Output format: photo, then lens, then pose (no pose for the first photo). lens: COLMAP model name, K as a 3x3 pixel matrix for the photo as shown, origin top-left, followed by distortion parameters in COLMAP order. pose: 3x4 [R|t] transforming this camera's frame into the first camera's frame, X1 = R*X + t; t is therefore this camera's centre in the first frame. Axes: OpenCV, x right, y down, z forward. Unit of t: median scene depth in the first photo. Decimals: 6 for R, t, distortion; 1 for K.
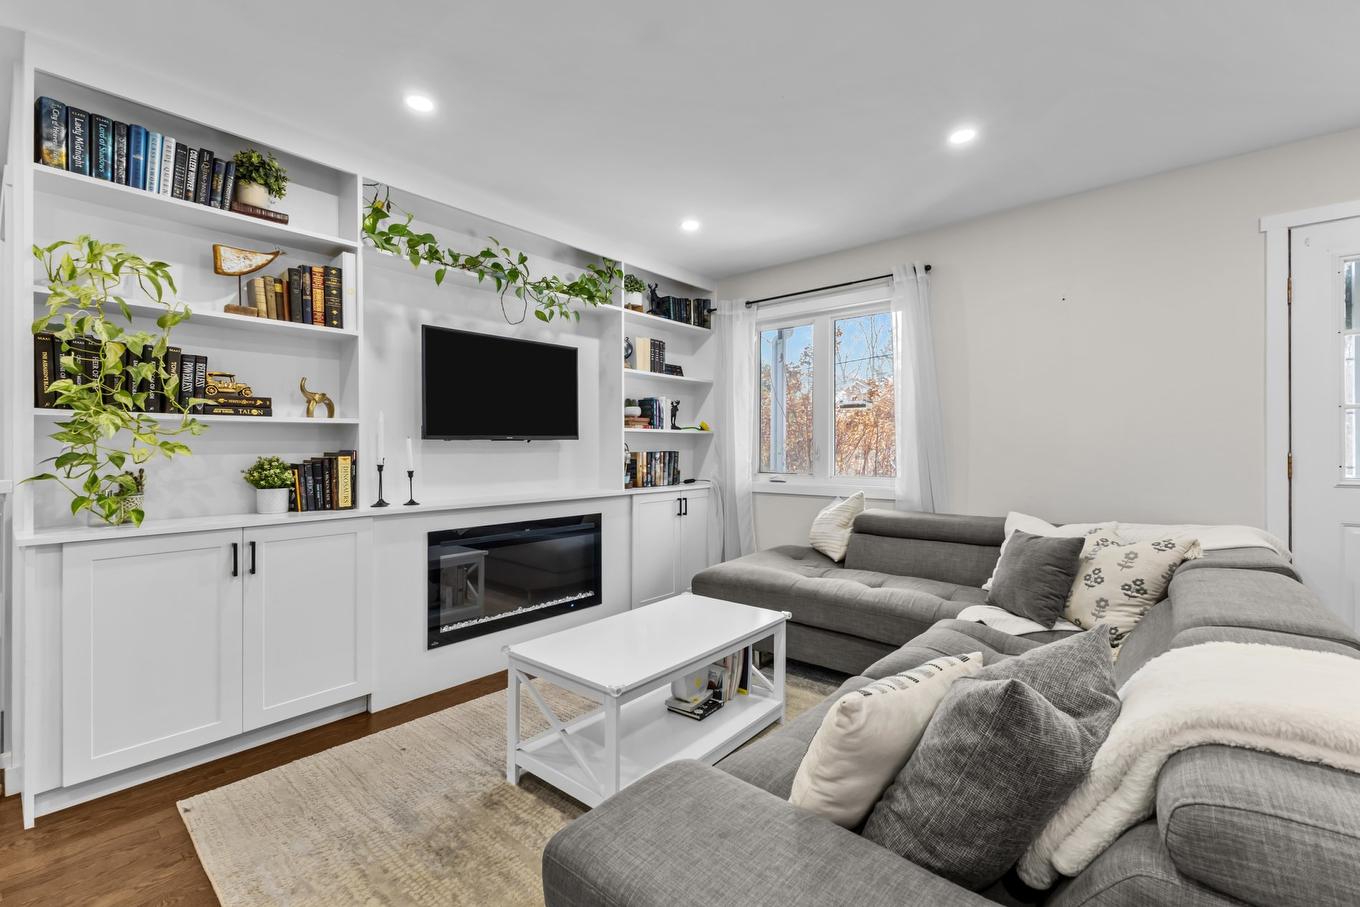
lens RADIAL K [[586.9, 0, 674.5], [0, 586.9, 446.0], [0, 0, 1]] dist [0.014792, -0.004674]
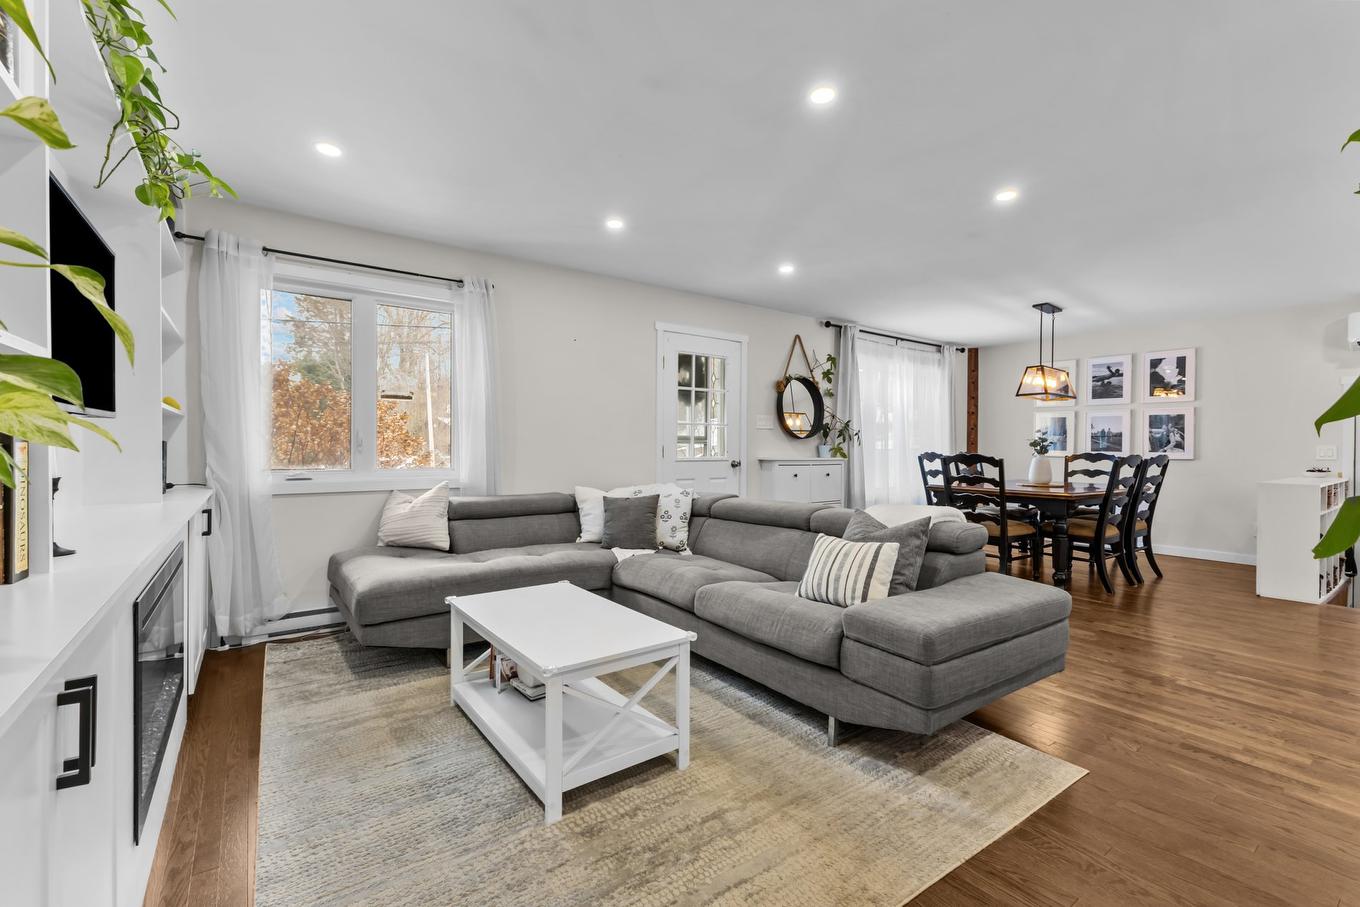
lens RADIAL K [[586.9, 0, 685.1], [0, 586.9, 452.0], [0, 0, 1]] dist [0.014792, -0.004674]
pose [[0.217188, -0.009640, 0.976082, -0.624386], [-0.008819, 0.999891, 0.011838, 0.008220], [-0.976090, -0.011179, 0.217079, 0.363640]]
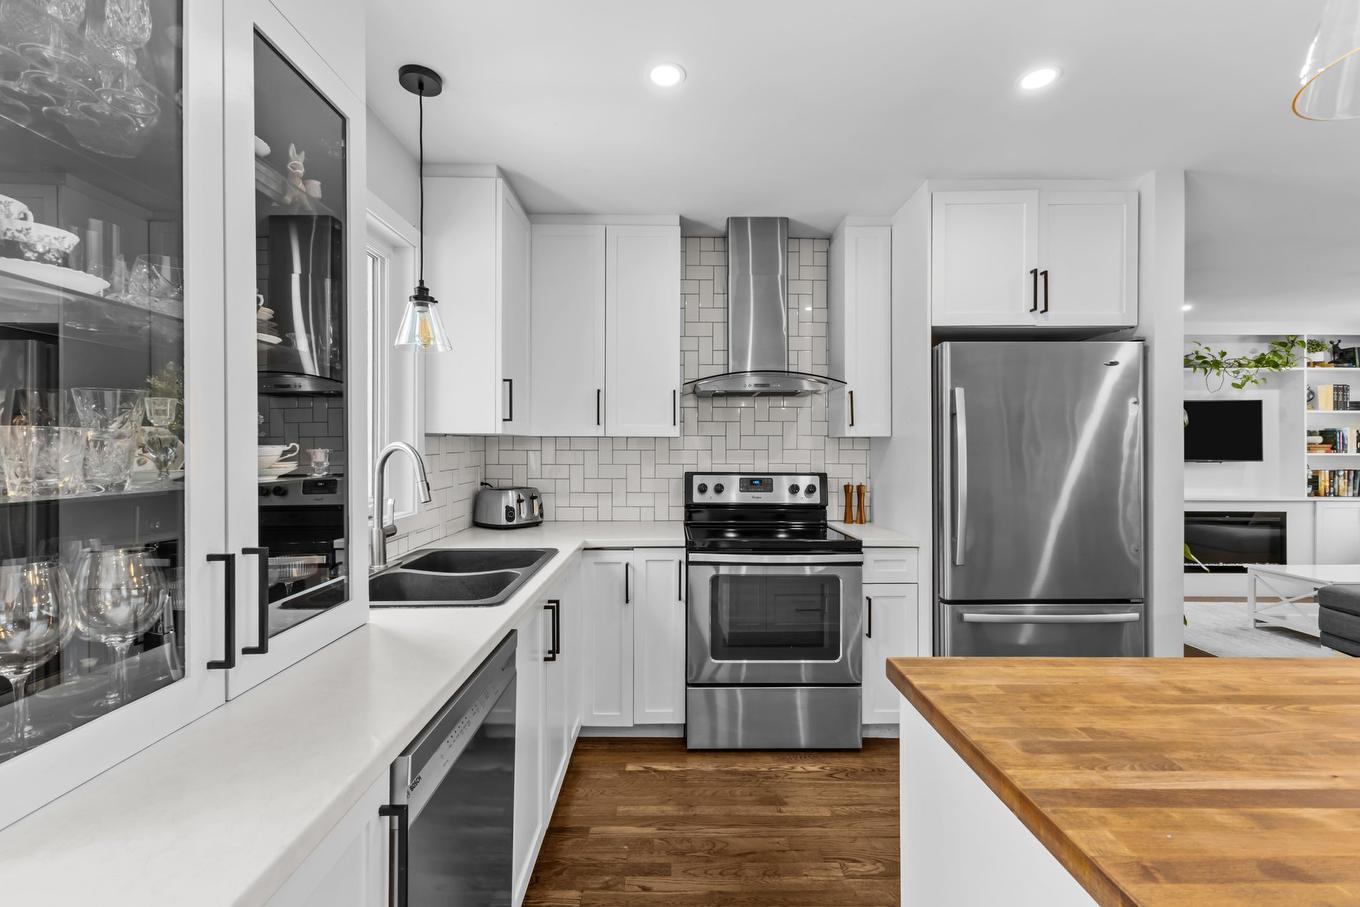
lens RADIAL K [[586.9, 0, 679.0], [0, 586.9, 449.5], [0, 0, 1]] dist [0.014792, -0.004674]
pose [[0.666626, -0.000147, -0.745393, -0.032025], [0.000298, 1.000000, 0.000069, -0.043461], [0.745393, -0.000268, 0.666626, -1.152643]]
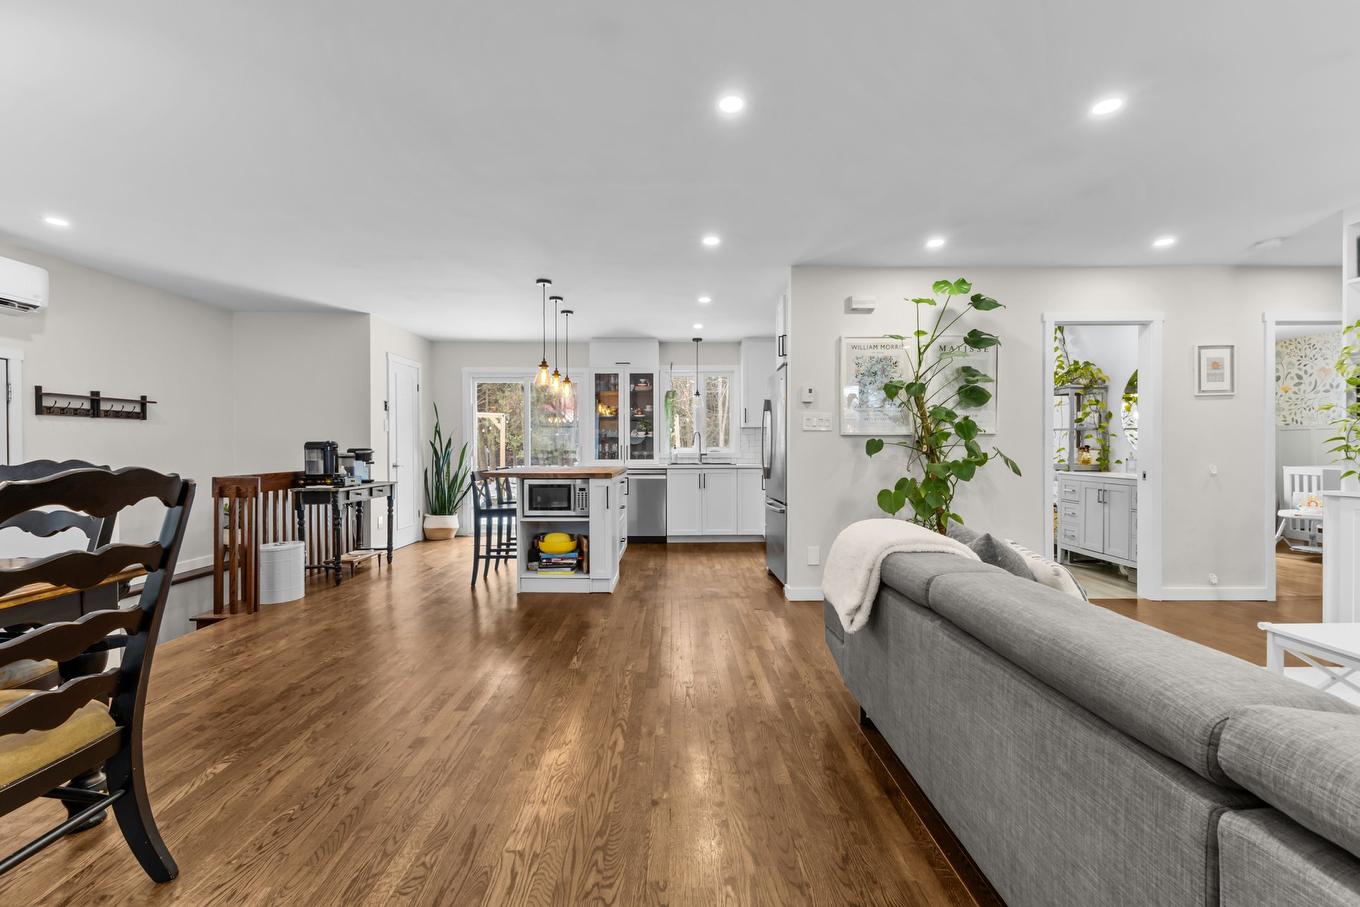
lens RADIAL K [[586.9, 0, 681.6], [0, 586.9, 452.1], [0, 0, 1]] dist [0.014792, -0.004674]
pose [[-0.746249, 0.005476, -0.665644, 0.850491], [-0.000061, 0.999966, 0.008295, 0.009368], [0.665666, 0.006231, -0.746223, 0.544114]]
